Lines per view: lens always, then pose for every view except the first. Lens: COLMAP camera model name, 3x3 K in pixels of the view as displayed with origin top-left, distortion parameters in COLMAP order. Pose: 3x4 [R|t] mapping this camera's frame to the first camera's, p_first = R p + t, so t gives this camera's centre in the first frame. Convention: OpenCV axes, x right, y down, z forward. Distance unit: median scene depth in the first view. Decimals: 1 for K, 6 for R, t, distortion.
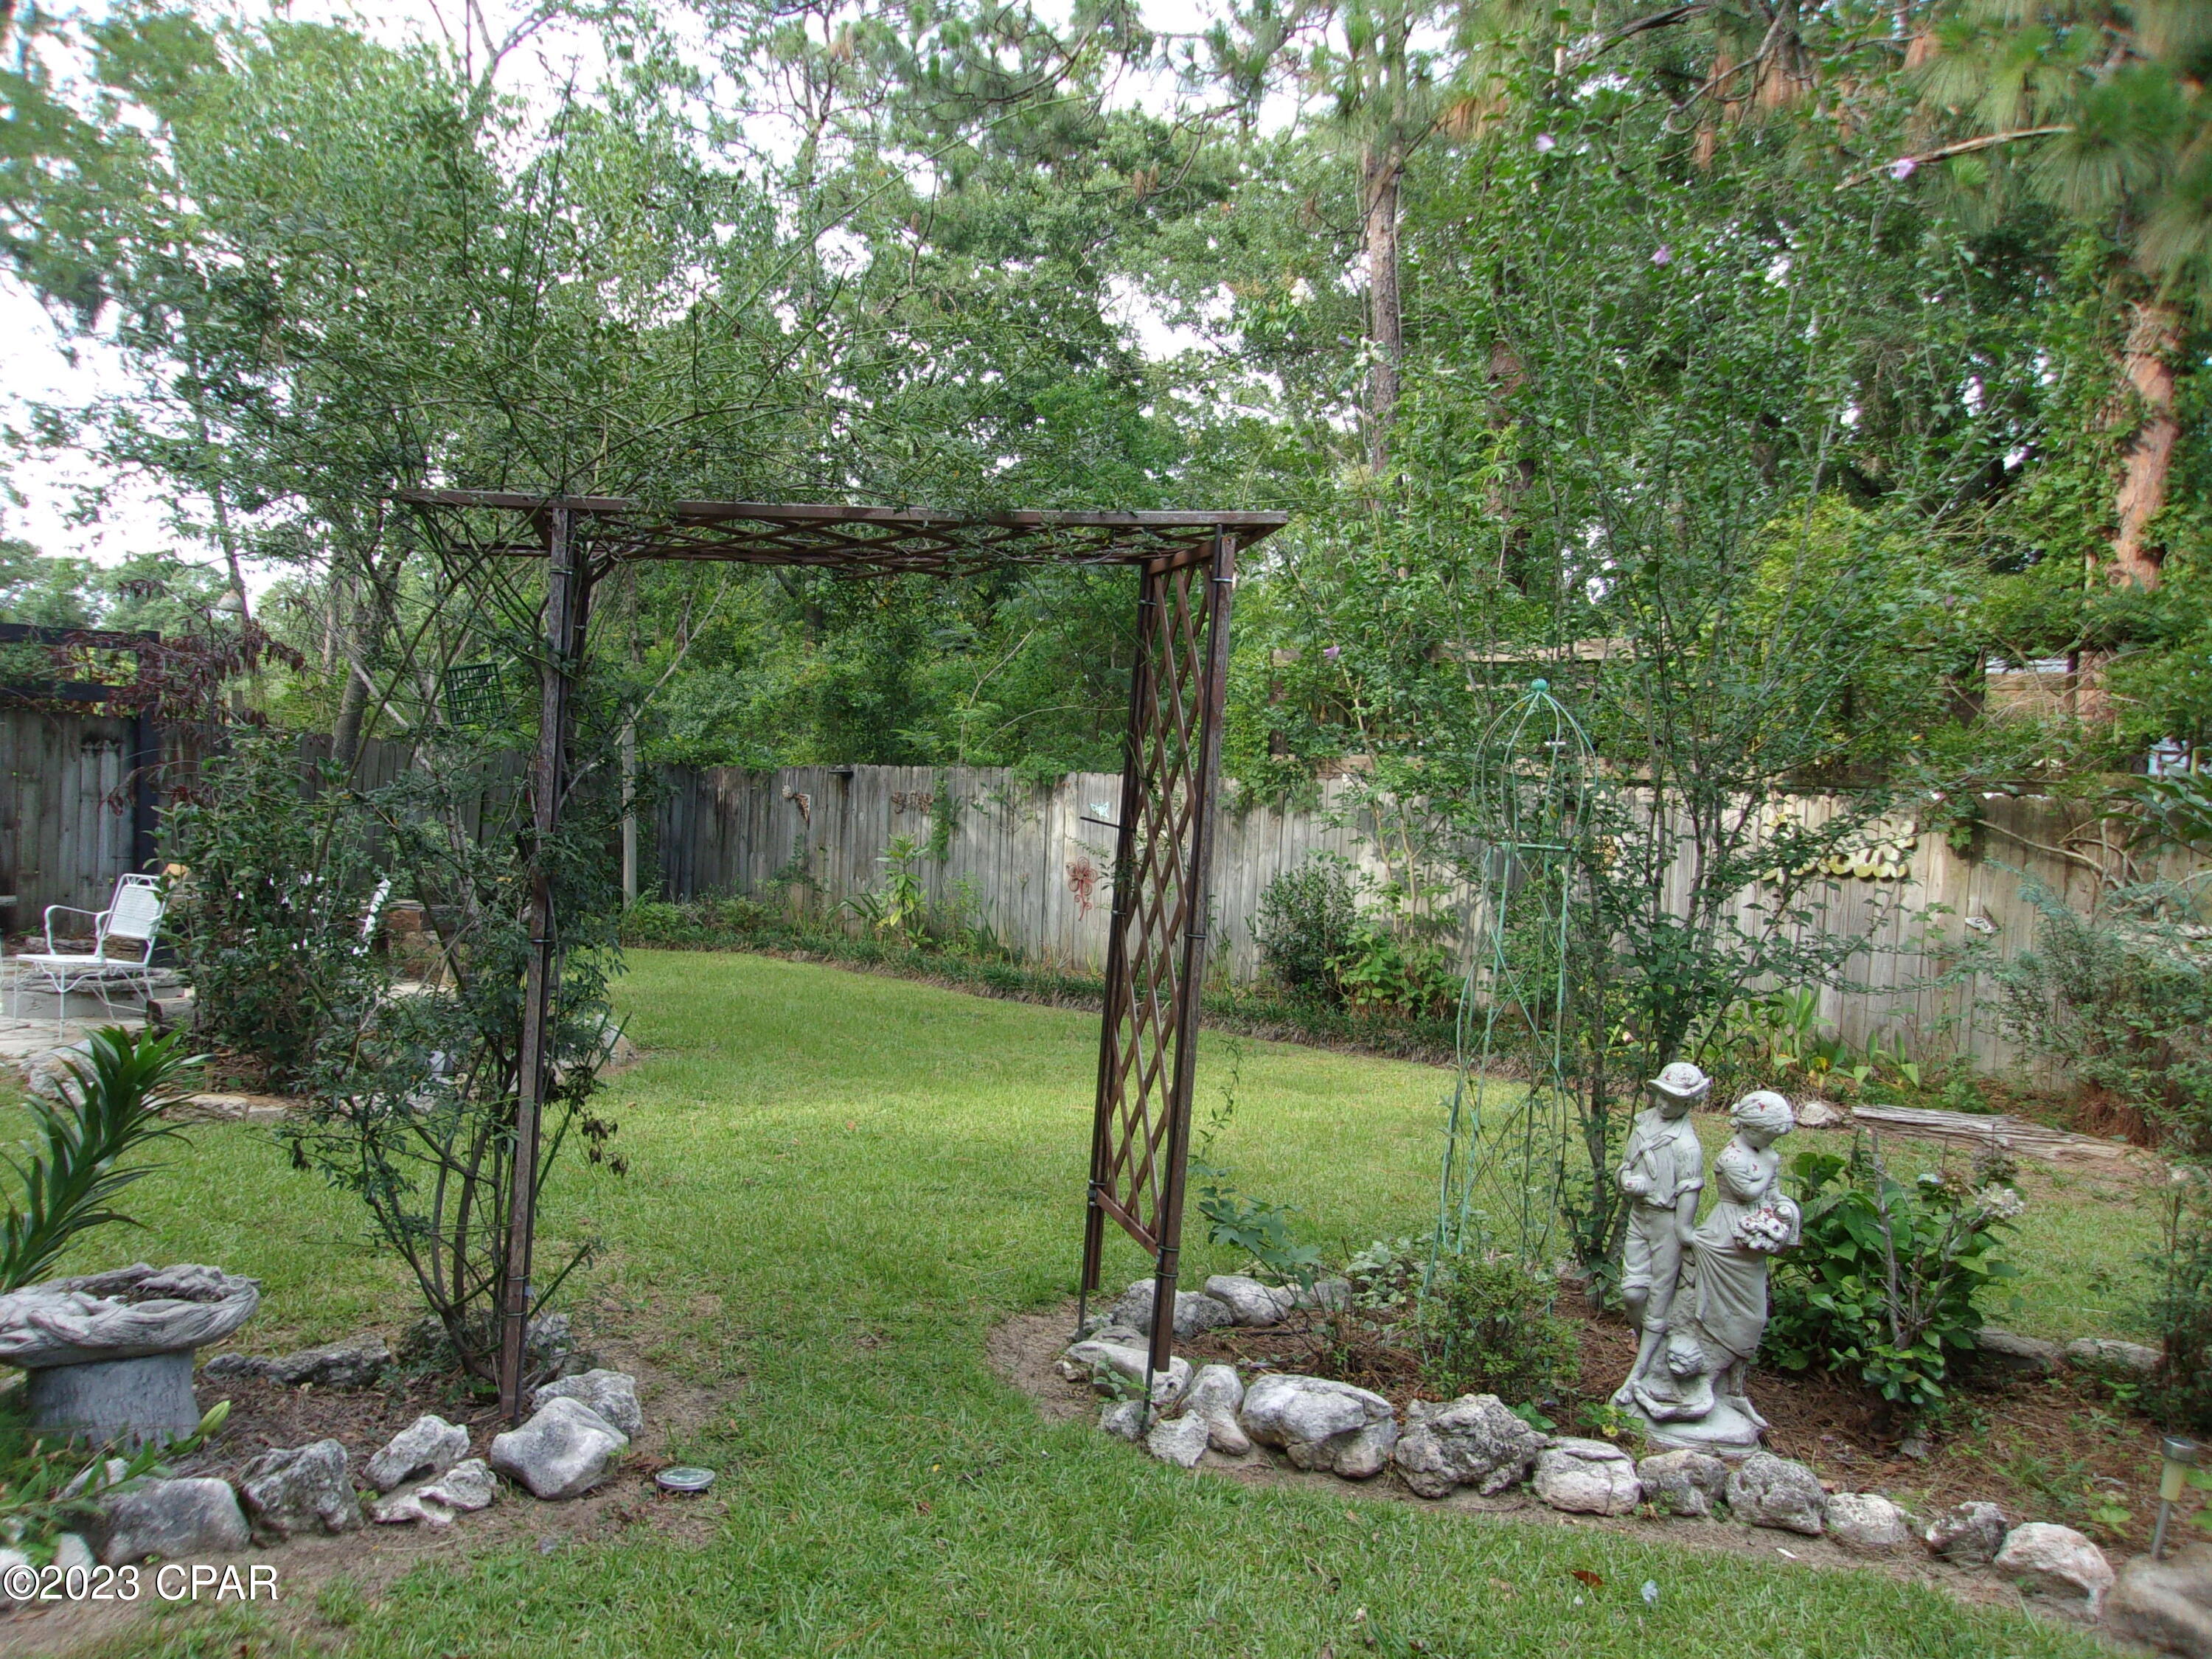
lens RADIAL K [[1777.6, 0, 1106.5], [0, 1777.6, 826.7], [0, 0, 1]] dist [-0.004175, 0.068868]
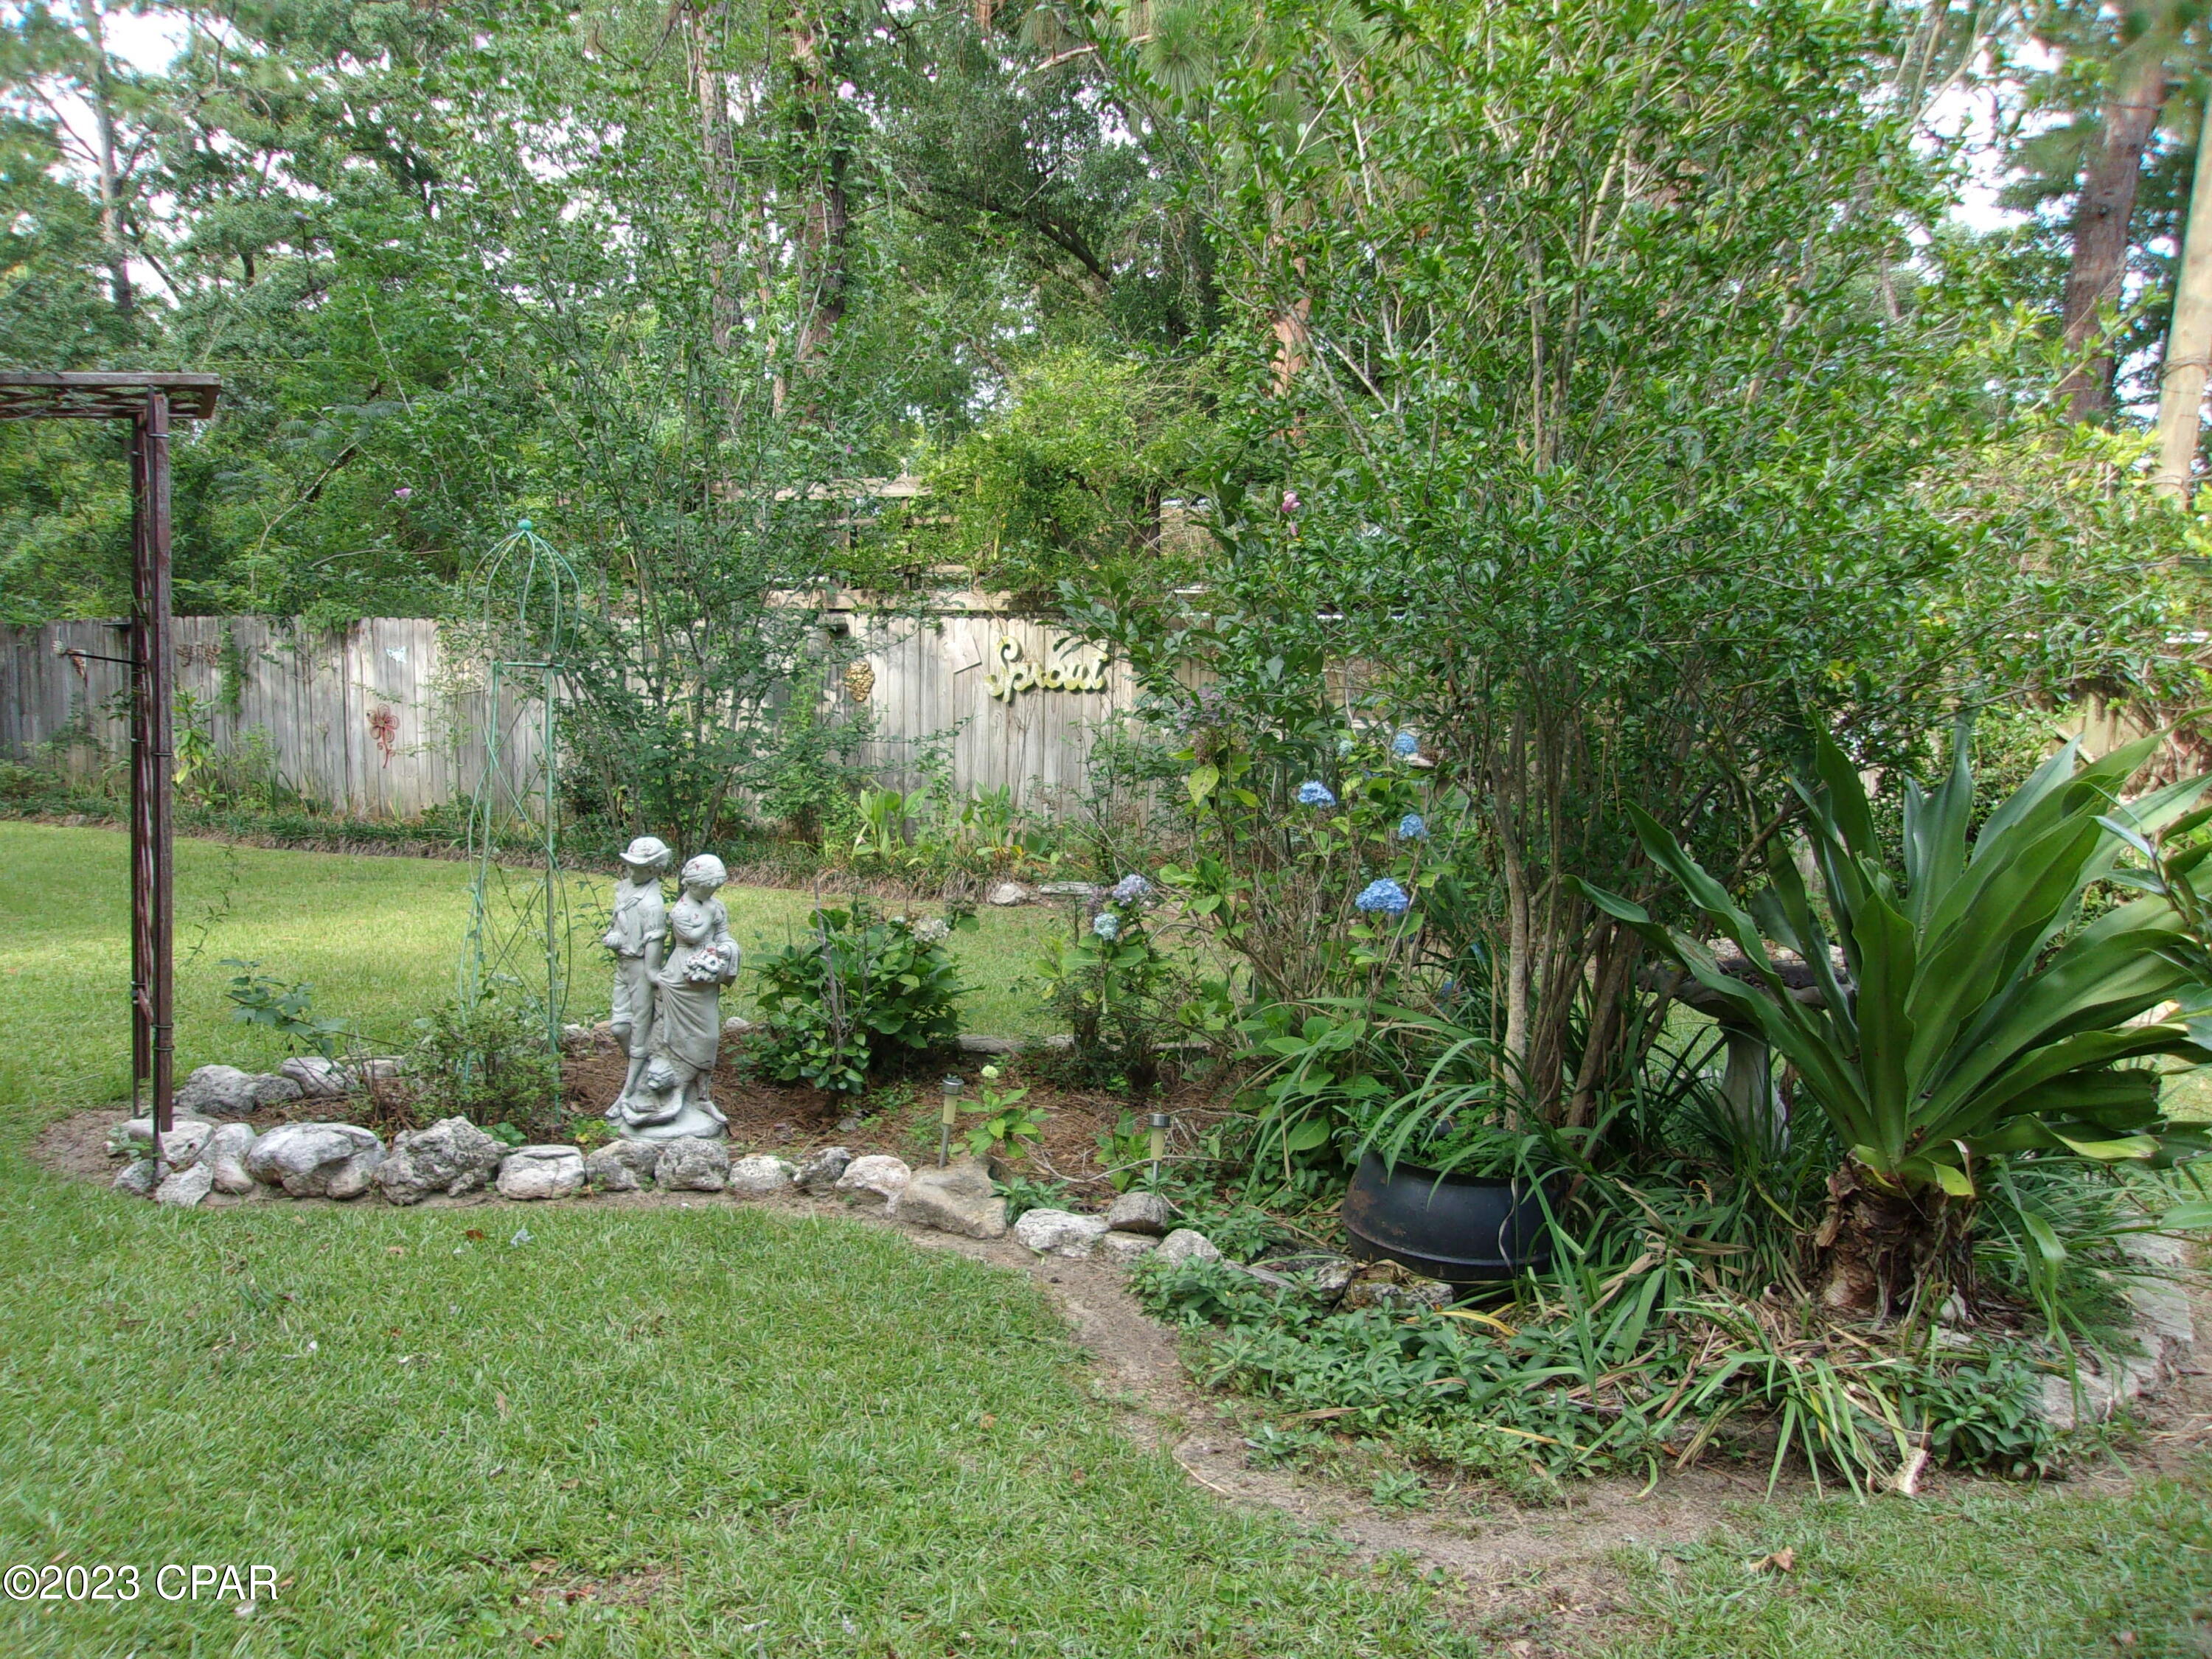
lens RADIAL K [[1747.4, 0, 1104.1], [0, 1747.4, 799.0], [0, 0, 1]] dist [-0.011657, -0.010345]
pose [[0.947547, -0.059397, 0.314049, 0.254216], [0.035273, 0.996012, 0.081951, 0.020329], [-0.317664, -0.066575, 0.945863, -0.232089]]
